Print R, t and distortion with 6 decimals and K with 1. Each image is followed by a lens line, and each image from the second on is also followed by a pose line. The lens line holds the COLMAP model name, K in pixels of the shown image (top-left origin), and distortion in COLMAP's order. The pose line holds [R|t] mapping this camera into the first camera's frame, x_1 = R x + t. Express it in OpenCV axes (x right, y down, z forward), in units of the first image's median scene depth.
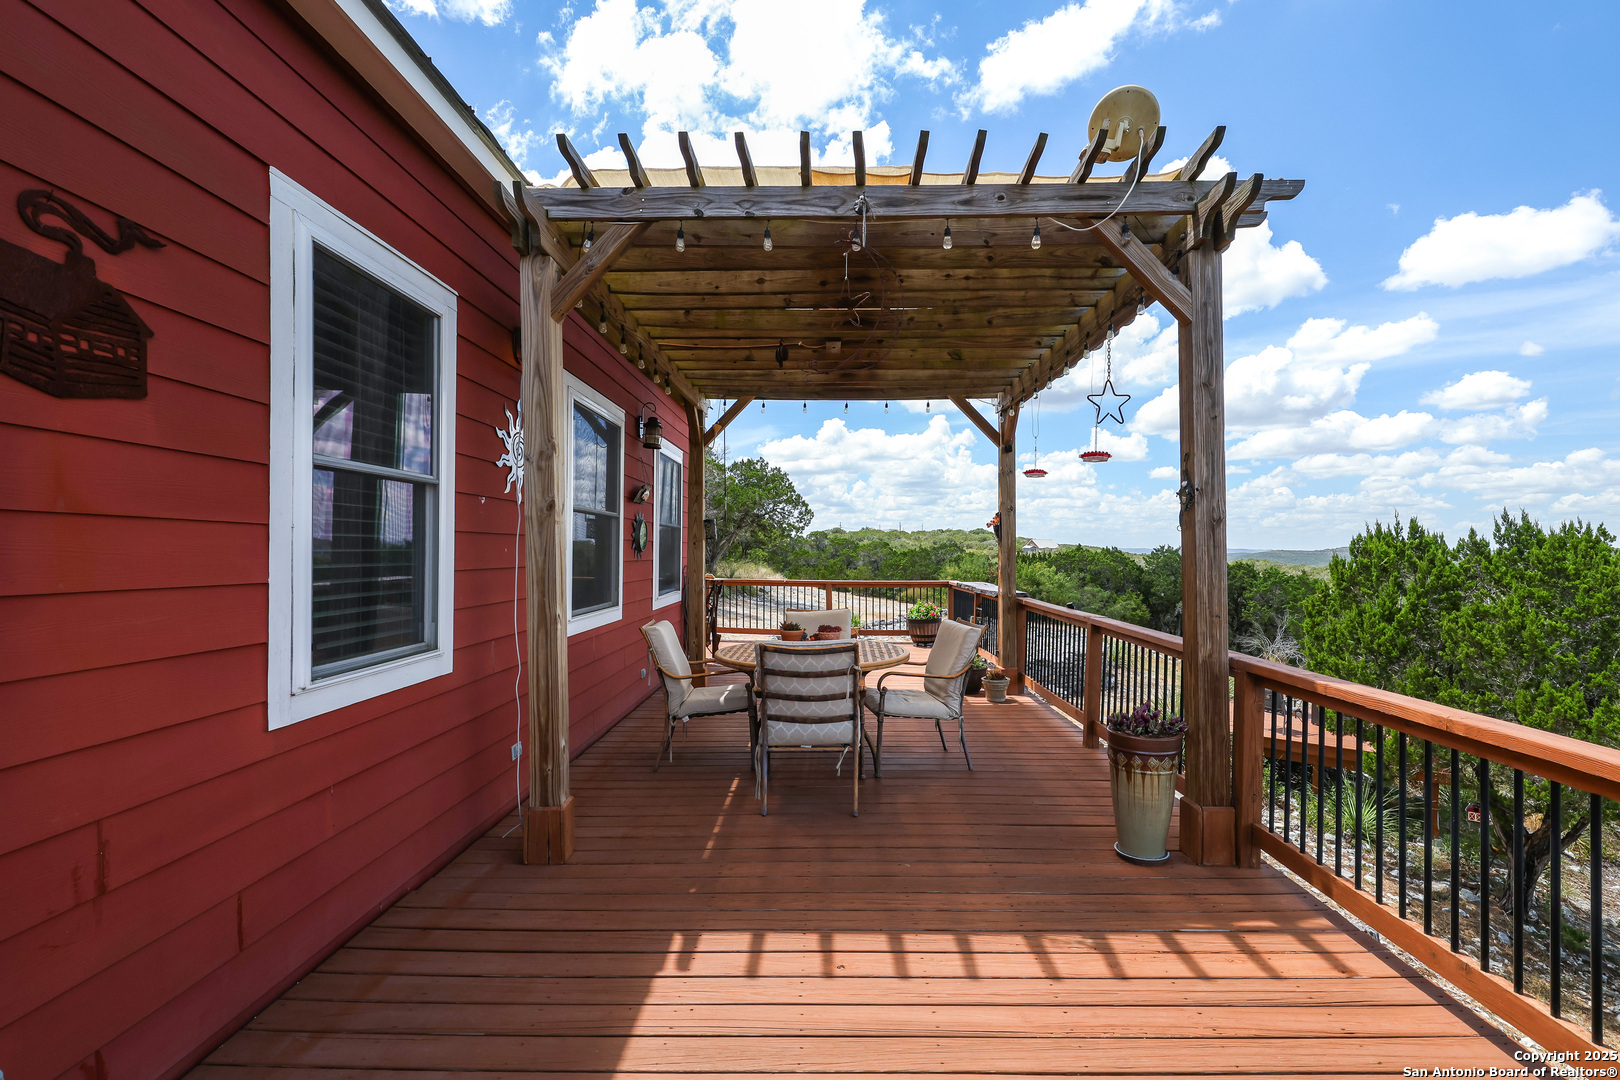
lens RADIAL K [[744.8, 0, 819.4], [0, 744.8, 554.7], [0, 0, 1]] dist [0.008300, -0.000905]
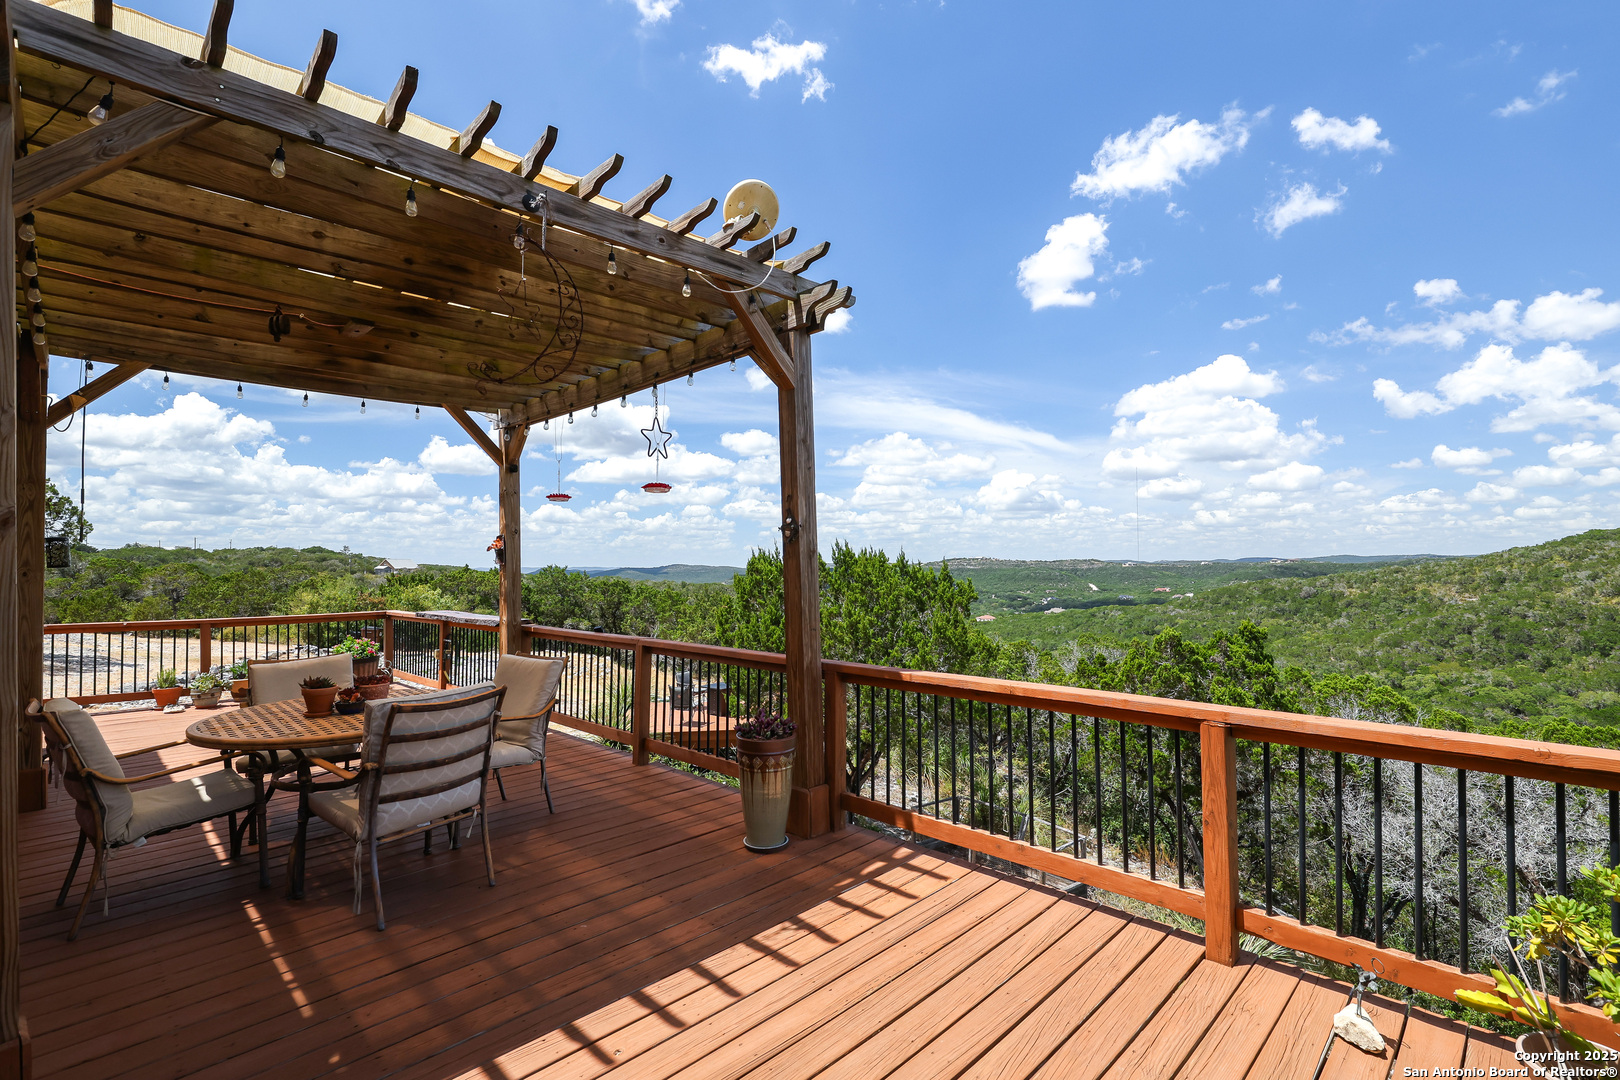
lens RADIAL K [[744.8, 0, 814.2], [0, 744.8, 542.9], [0, 0, 1]] dist [0.008300, -0.000905]
pose [[0.703312, 0.012260, 0.710776, -0.325092], [0.017930, 0.999227, -0.034977, -0.015854], [-0.710655, 0.037344, 0.702549, 0.127429]]
